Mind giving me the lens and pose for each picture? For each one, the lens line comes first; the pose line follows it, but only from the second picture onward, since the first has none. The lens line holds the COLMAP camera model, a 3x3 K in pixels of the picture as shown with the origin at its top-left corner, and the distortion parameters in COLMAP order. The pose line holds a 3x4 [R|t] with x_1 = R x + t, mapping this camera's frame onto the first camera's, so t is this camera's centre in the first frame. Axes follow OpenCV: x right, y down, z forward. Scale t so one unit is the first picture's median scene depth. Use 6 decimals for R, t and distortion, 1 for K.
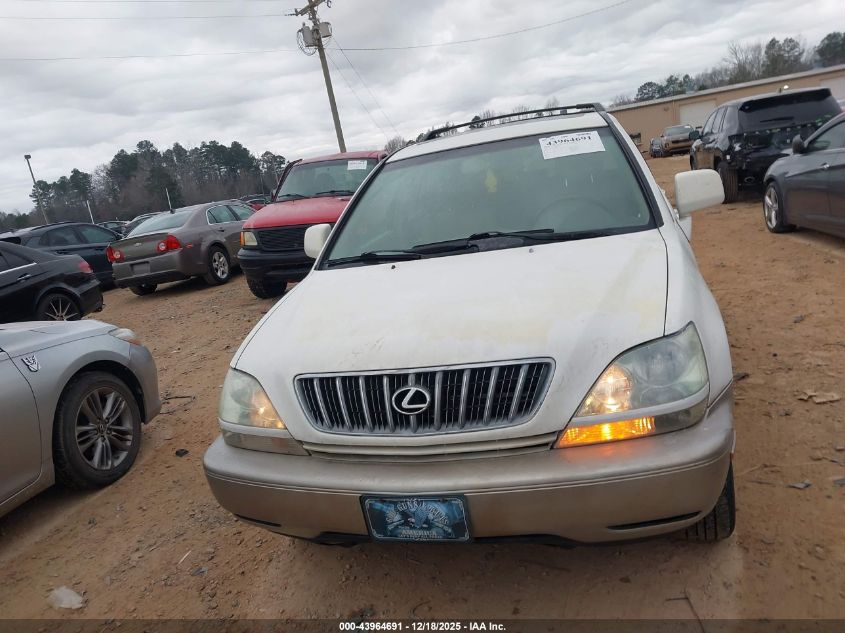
lens RADIAL K [[653.4, 0, 414.7], [0, 653.4, 322.3], [0, 0, 1]] dist [-0.009424, 0.023852]
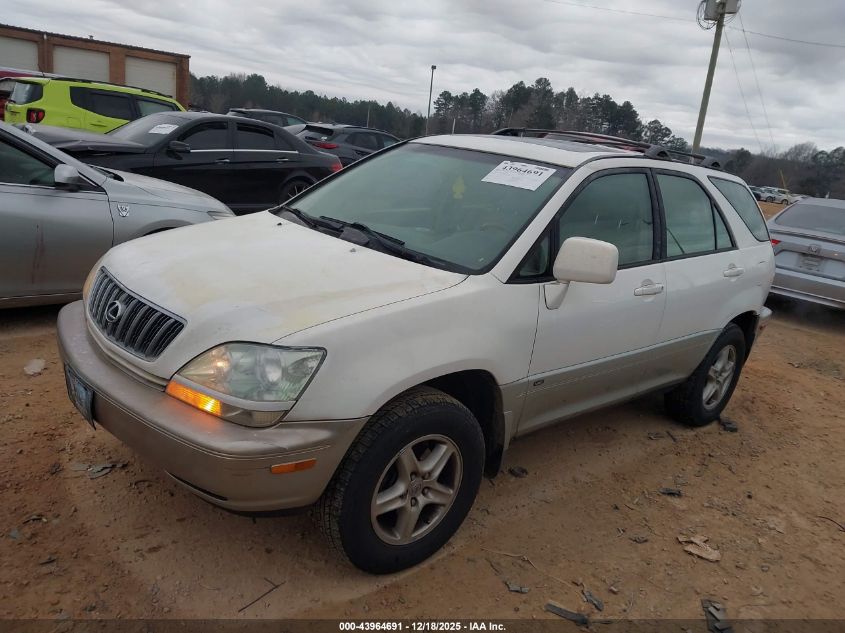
lens RADIAL K [[653.4, 0, 418.4], [0, 653.4, 321.8], [0, 0, 1]] dist [-0.009424, 0.023852]
pose [[0.819471, 0.393662, -0.416531, 0.996874], [-0.367680, 0.918608, 0.144811, -0.257830], [0.439636, 0.034481, 0.897514, 0.117737]]
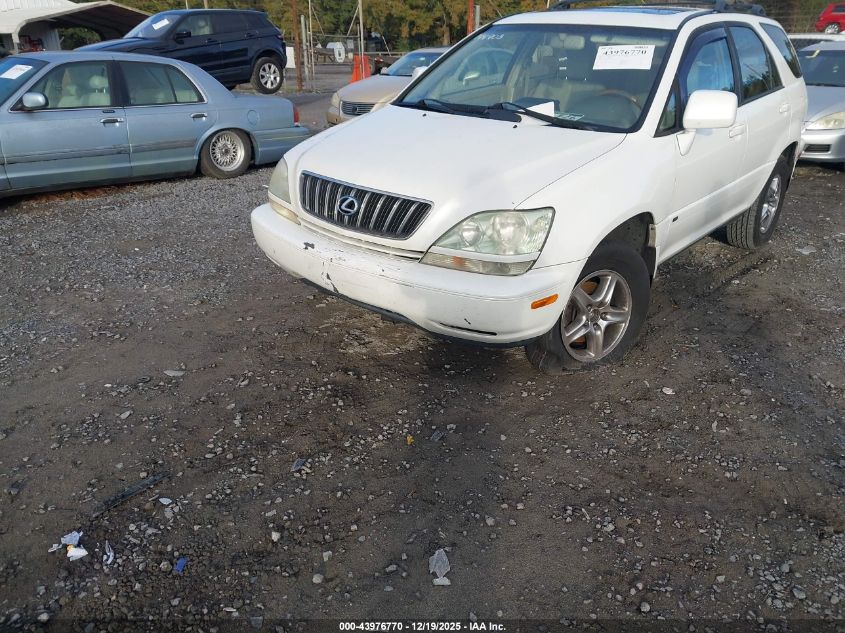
lens RADIAL K [[653.4, 0, 423.6], [0, 653.4, 313.1], [0, 0, 1]] dist [-0.009424, 0.023852]
pose [[0.906434, 0.319063, -0.276725, 0.630947], [-0.247701, 0.932295, 0.263571, -0.085900], [0.342085, -0.170364, 0.924096, -0.356208]]
